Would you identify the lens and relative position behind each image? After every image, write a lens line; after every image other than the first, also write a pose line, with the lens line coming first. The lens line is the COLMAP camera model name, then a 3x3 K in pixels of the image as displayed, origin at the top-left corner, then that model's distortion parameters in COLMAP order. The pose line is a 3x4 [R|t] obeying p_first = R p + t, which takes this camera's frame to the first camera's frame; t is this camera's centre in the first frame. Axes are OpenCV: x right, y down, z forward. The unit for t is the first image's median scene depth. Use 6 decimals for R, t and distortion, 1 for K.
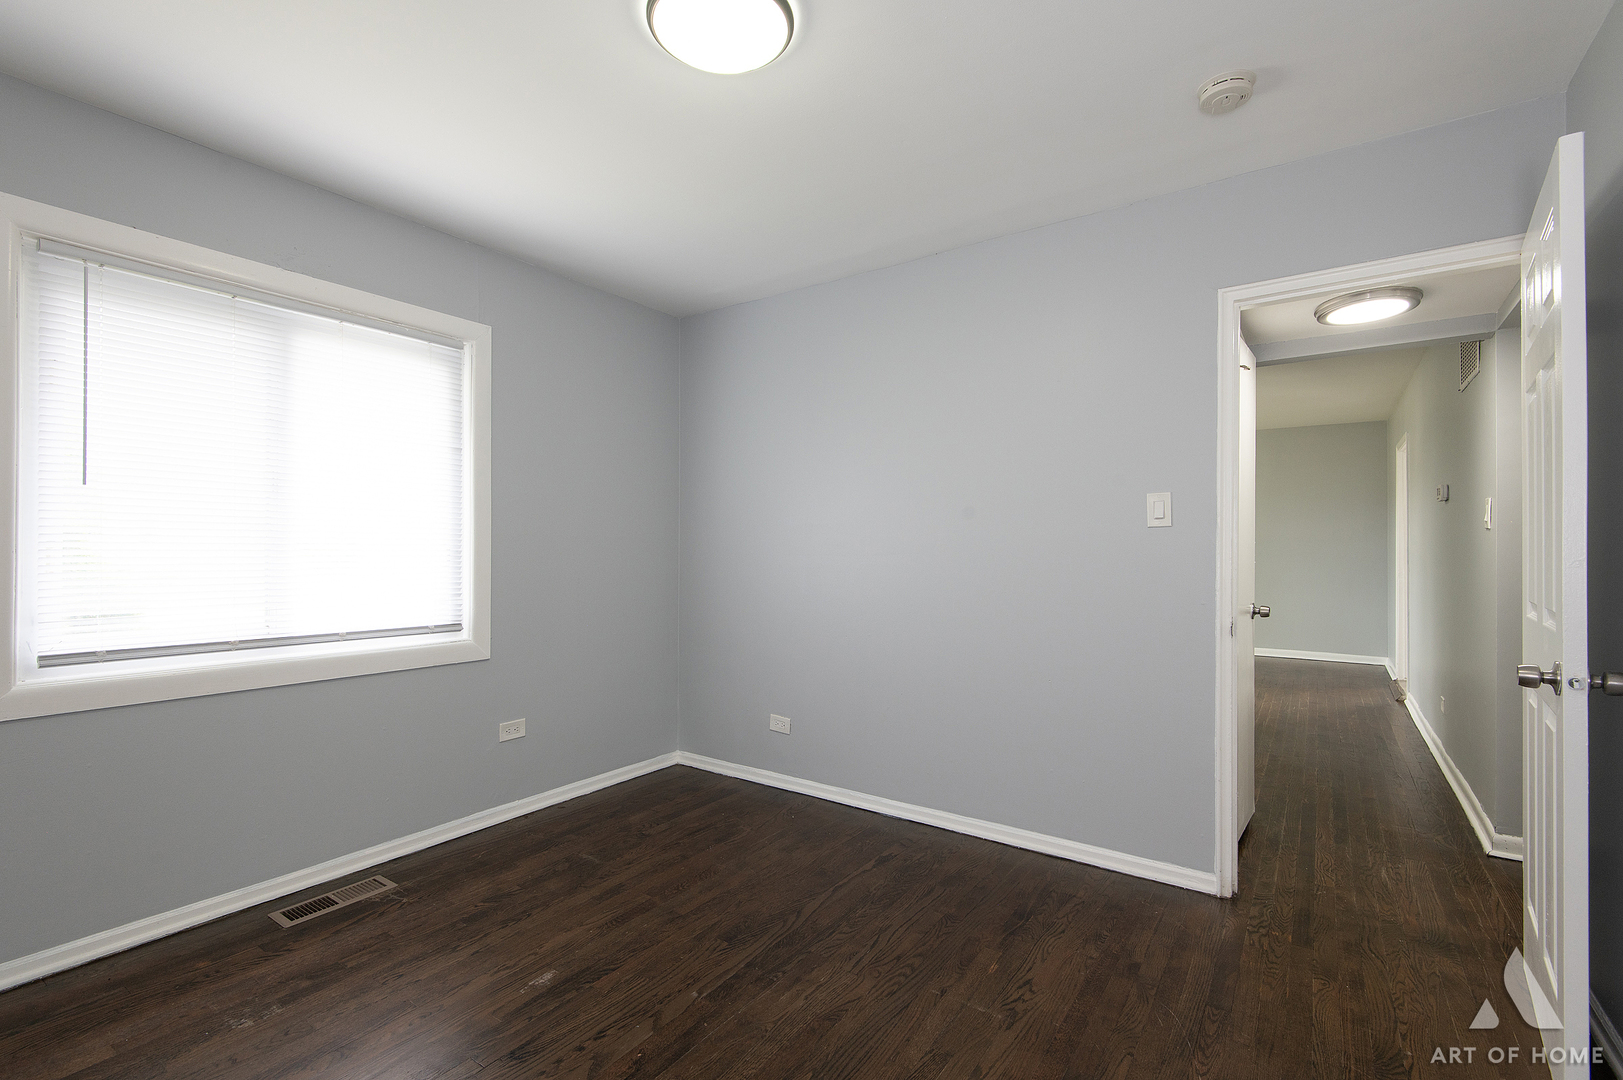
lens RADIAL K [[727.7, 0, 802.7], [0, 727.7, 544.4], [0, 0, 1]] dist [-0.000056, -0.000302]
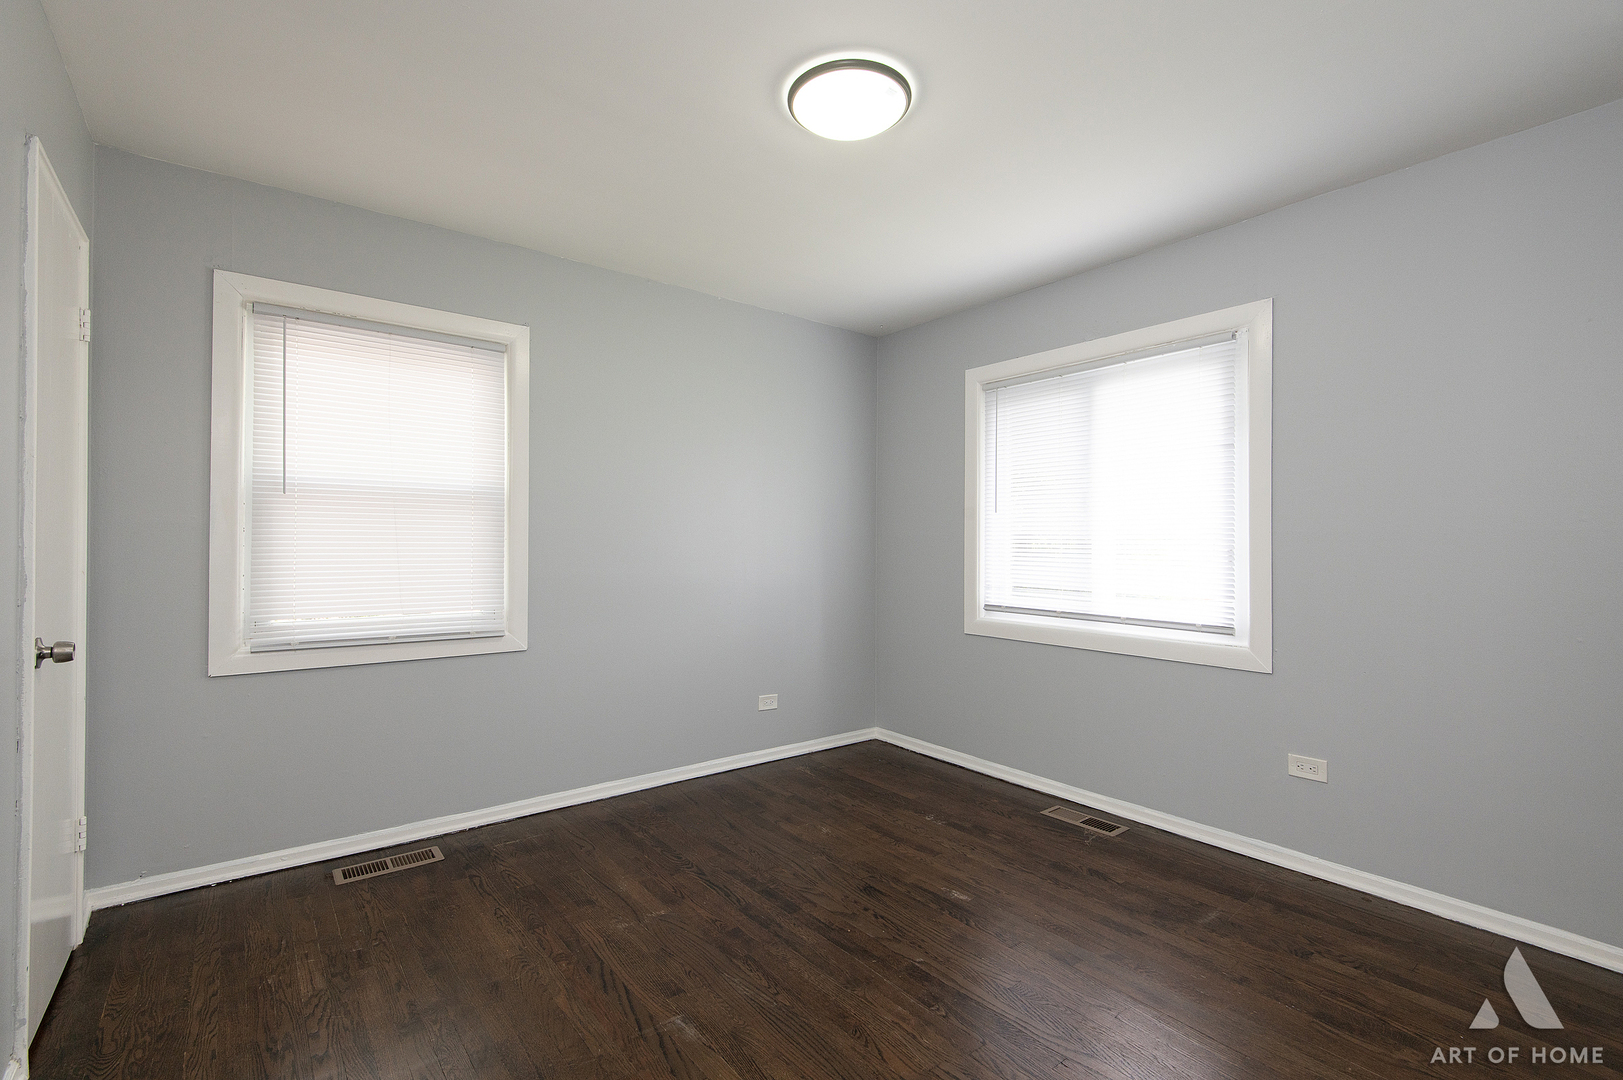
lens RADIAL K [[727.7, 0, 807.4], [0, 727.7, 542.0], [0, 0, 1]] dist [-0.000056, -0.000302]
pose [[-0.298920, -0.007439, -0.954249, 0.656943], [0.000849, 0.999967, -0.008061, 0.004096], [0.954278, -0.003219, -0.298904, 0.816402]]
